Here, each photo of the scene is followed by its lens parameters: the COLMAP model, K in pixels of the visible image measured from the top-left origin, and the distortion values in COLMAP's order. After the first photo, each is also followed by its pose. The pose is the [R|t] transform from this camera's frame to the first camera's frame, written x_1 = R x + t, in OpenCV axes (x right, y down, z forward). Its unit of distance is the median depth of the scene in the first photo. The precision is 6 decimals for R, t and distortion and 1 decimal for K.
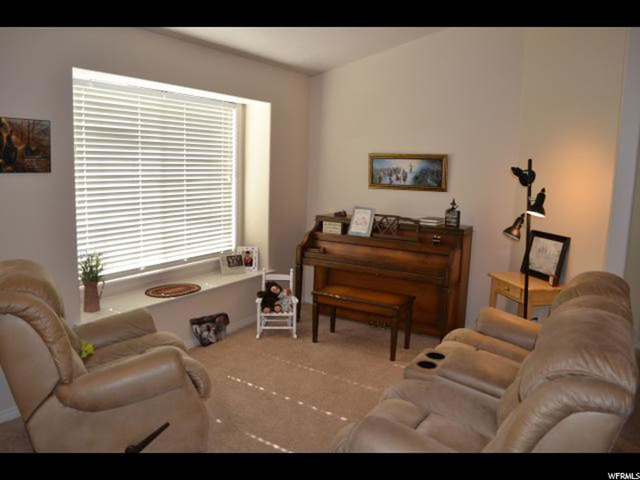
lens RADIAL K [[512.1, 0, 317.2], [0, 512.1, 238.7], [0, 0, 1]] dist [-0.084254, 0.009575]
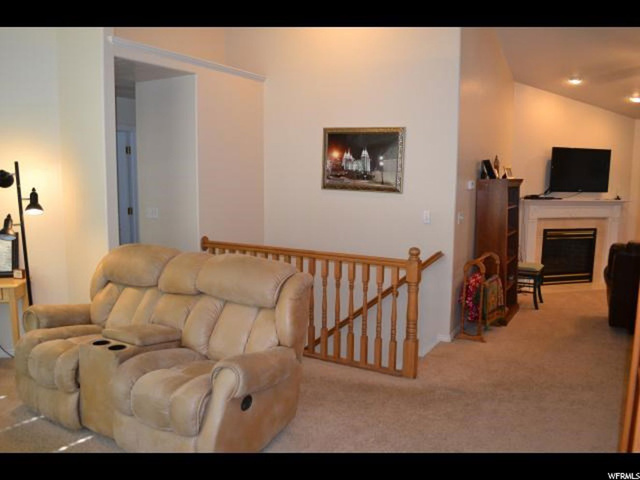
lens RADIAL K [[512.1, 0, 321.5], [0, 512.1, 239.0], [0, 0, 1]] dist [-0.084254, 0.009575]
pose [[-0.018877, -0.157177, 0.987390, -0.451793], [0.139785, 0.977452, 0.158267, -0.052163], [-0.990002, 0.141010, 0.003520, 0.272837]]
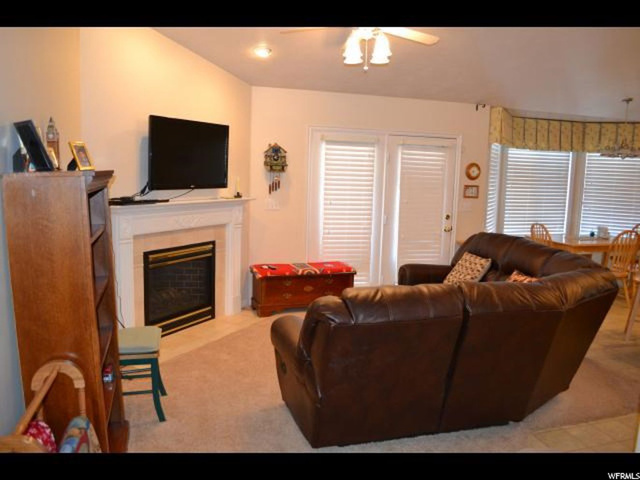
lens RADIAL K [[512.1, 0, 317.5], [0, 512.1, 239.0], [0, 0, 1]] dist [-0.084254, 0.009575]
pose [[-0.737759, -0.139641, 0.660463, 0.187468], [0.051928, 0.963733, 0.261766, 0.003720], [-0.673064, 0.227417, -0.703752, 0.046591]]
